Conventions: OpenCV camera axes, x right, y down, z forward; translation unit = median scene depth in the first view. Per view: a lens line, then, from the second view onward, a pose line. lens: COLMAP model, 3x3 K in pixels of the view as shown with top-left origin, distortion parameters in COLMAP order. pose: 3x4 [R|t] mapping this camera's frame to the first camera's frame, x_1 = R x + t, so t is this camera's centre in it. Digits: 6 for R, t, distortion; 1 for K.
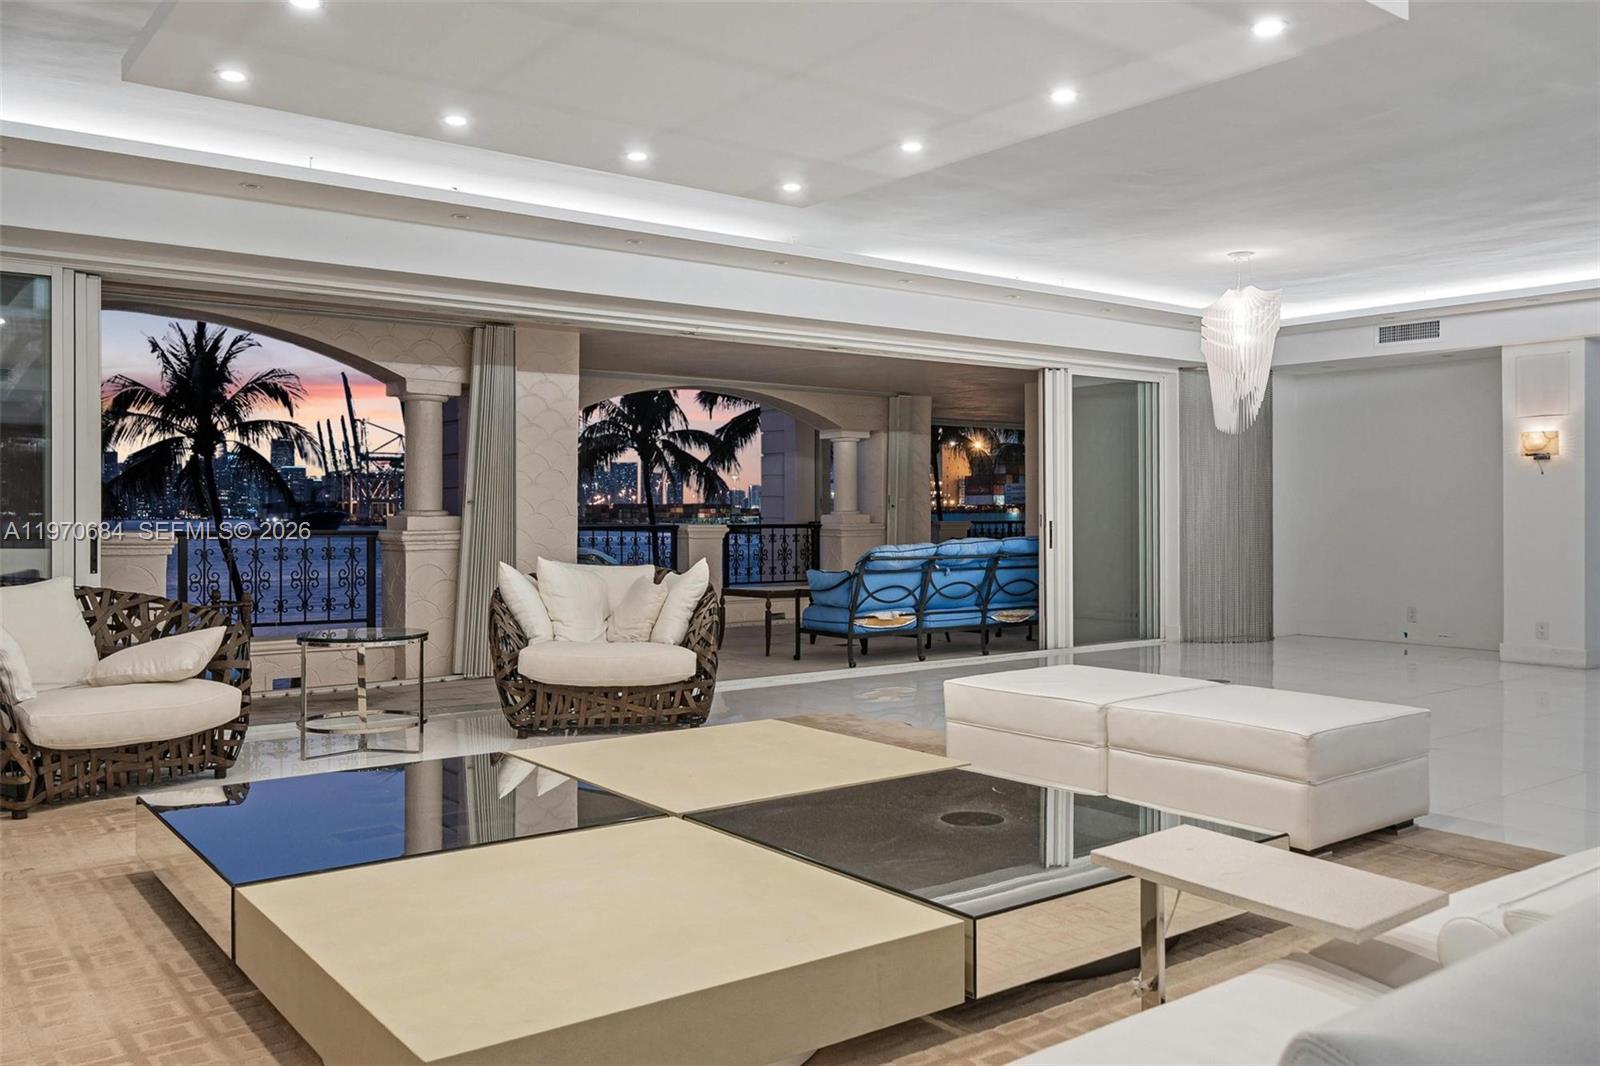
lens RADIAL K [[1294.9, 0, 803.2], [0, 1294.9, 527.5], [0, 0, 1]] dist [0.014390, 0.011835]
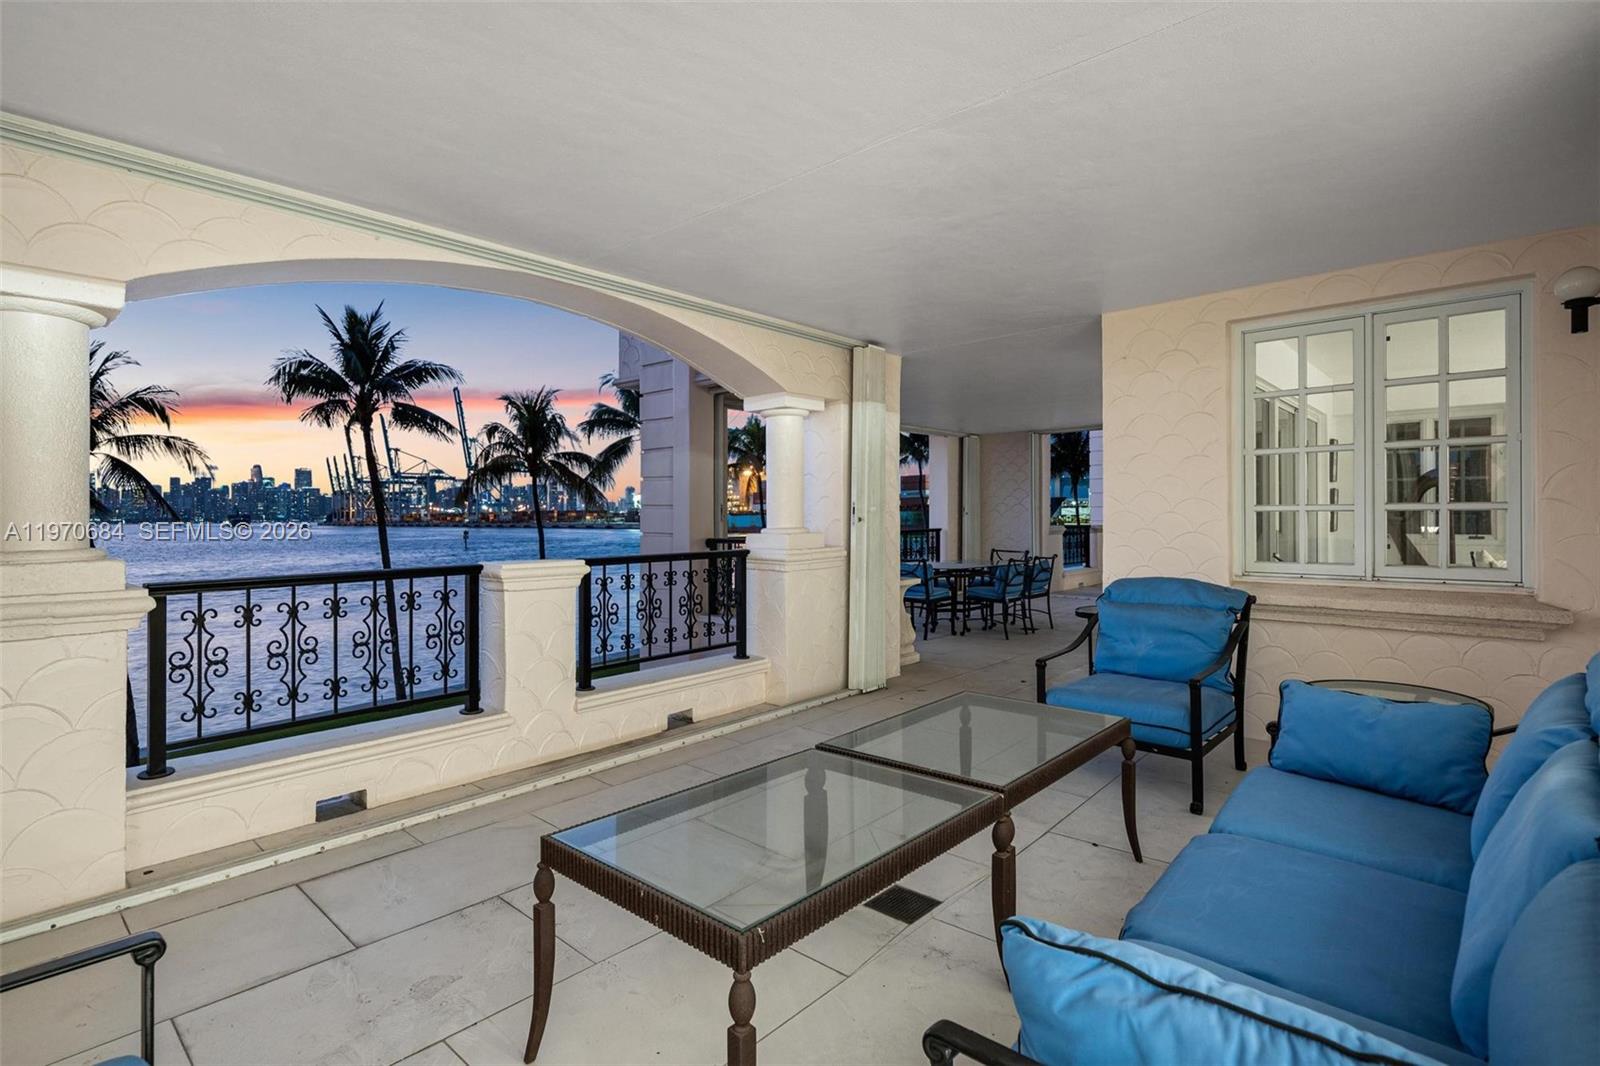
lens RADIAL K [[766.2, 0, 805.3], [0, 766.2, 493.5], [0, 0, 1]] dist [-0.003146, 0.000121]
pose [[0.980993, -0.002674, 0.194027, -0.030970], [0.010182, 0.999237, -0.037707, -0.015855], [-0.193778, 0.038966, 0.980271, 0.660801]]
